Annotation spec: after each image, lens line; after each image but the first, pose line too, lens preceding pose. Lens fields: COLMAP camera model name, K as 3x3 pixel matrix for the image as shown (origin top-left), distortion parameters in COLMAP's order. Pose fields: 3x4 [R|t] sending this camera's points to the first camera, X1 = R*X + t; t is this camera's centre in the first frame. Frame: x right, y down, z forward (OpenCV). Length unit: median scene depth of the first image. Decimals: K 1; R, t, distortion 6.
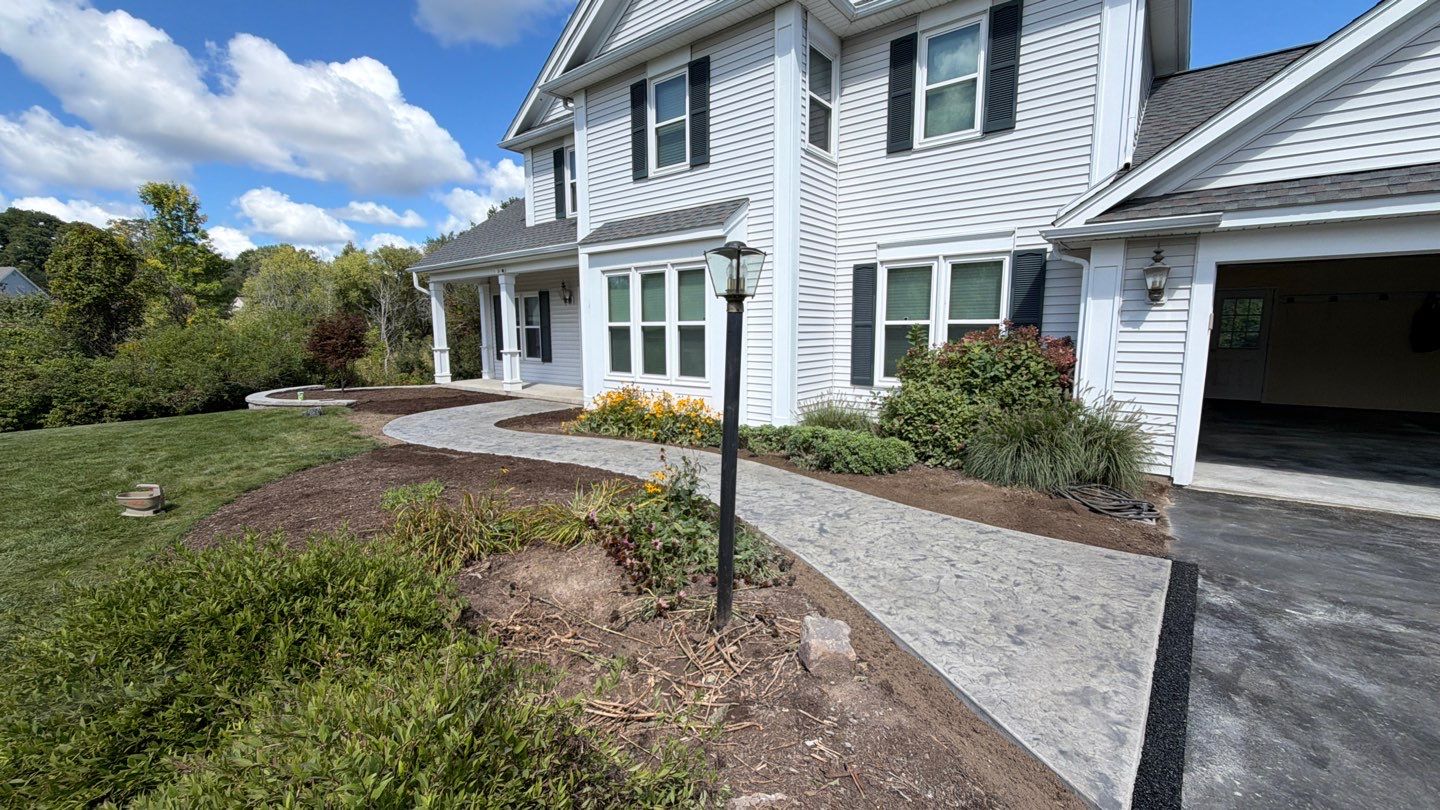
lens RADIAL K [[568.9, 0, 722.9], [0, 568.9, 407.2], [0, 0, 1]] dist [0.005550, -0.000897]
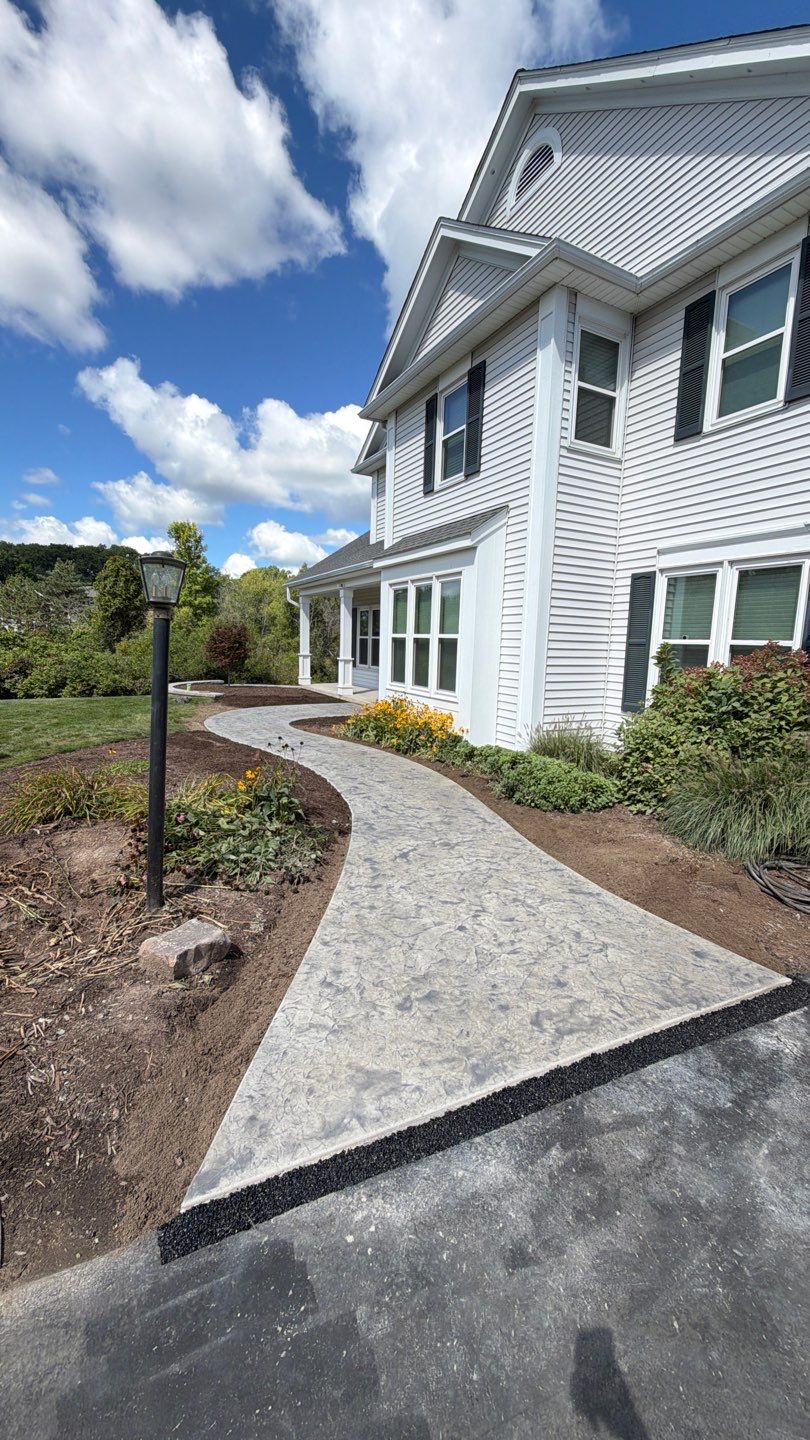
lens RADIAL K [[568.9, 0, 404.8], [0, 568.9, 720.8], [0, 0, 1]] dist [0.005550, -0.000897]
pose [[0.913539, 0.086353, -0.397479, 0.293937], [-0.087326, 0.996056, 0.015692, -0.010845], [0.397267, 0.020375, 0.917477, 0.073131]]
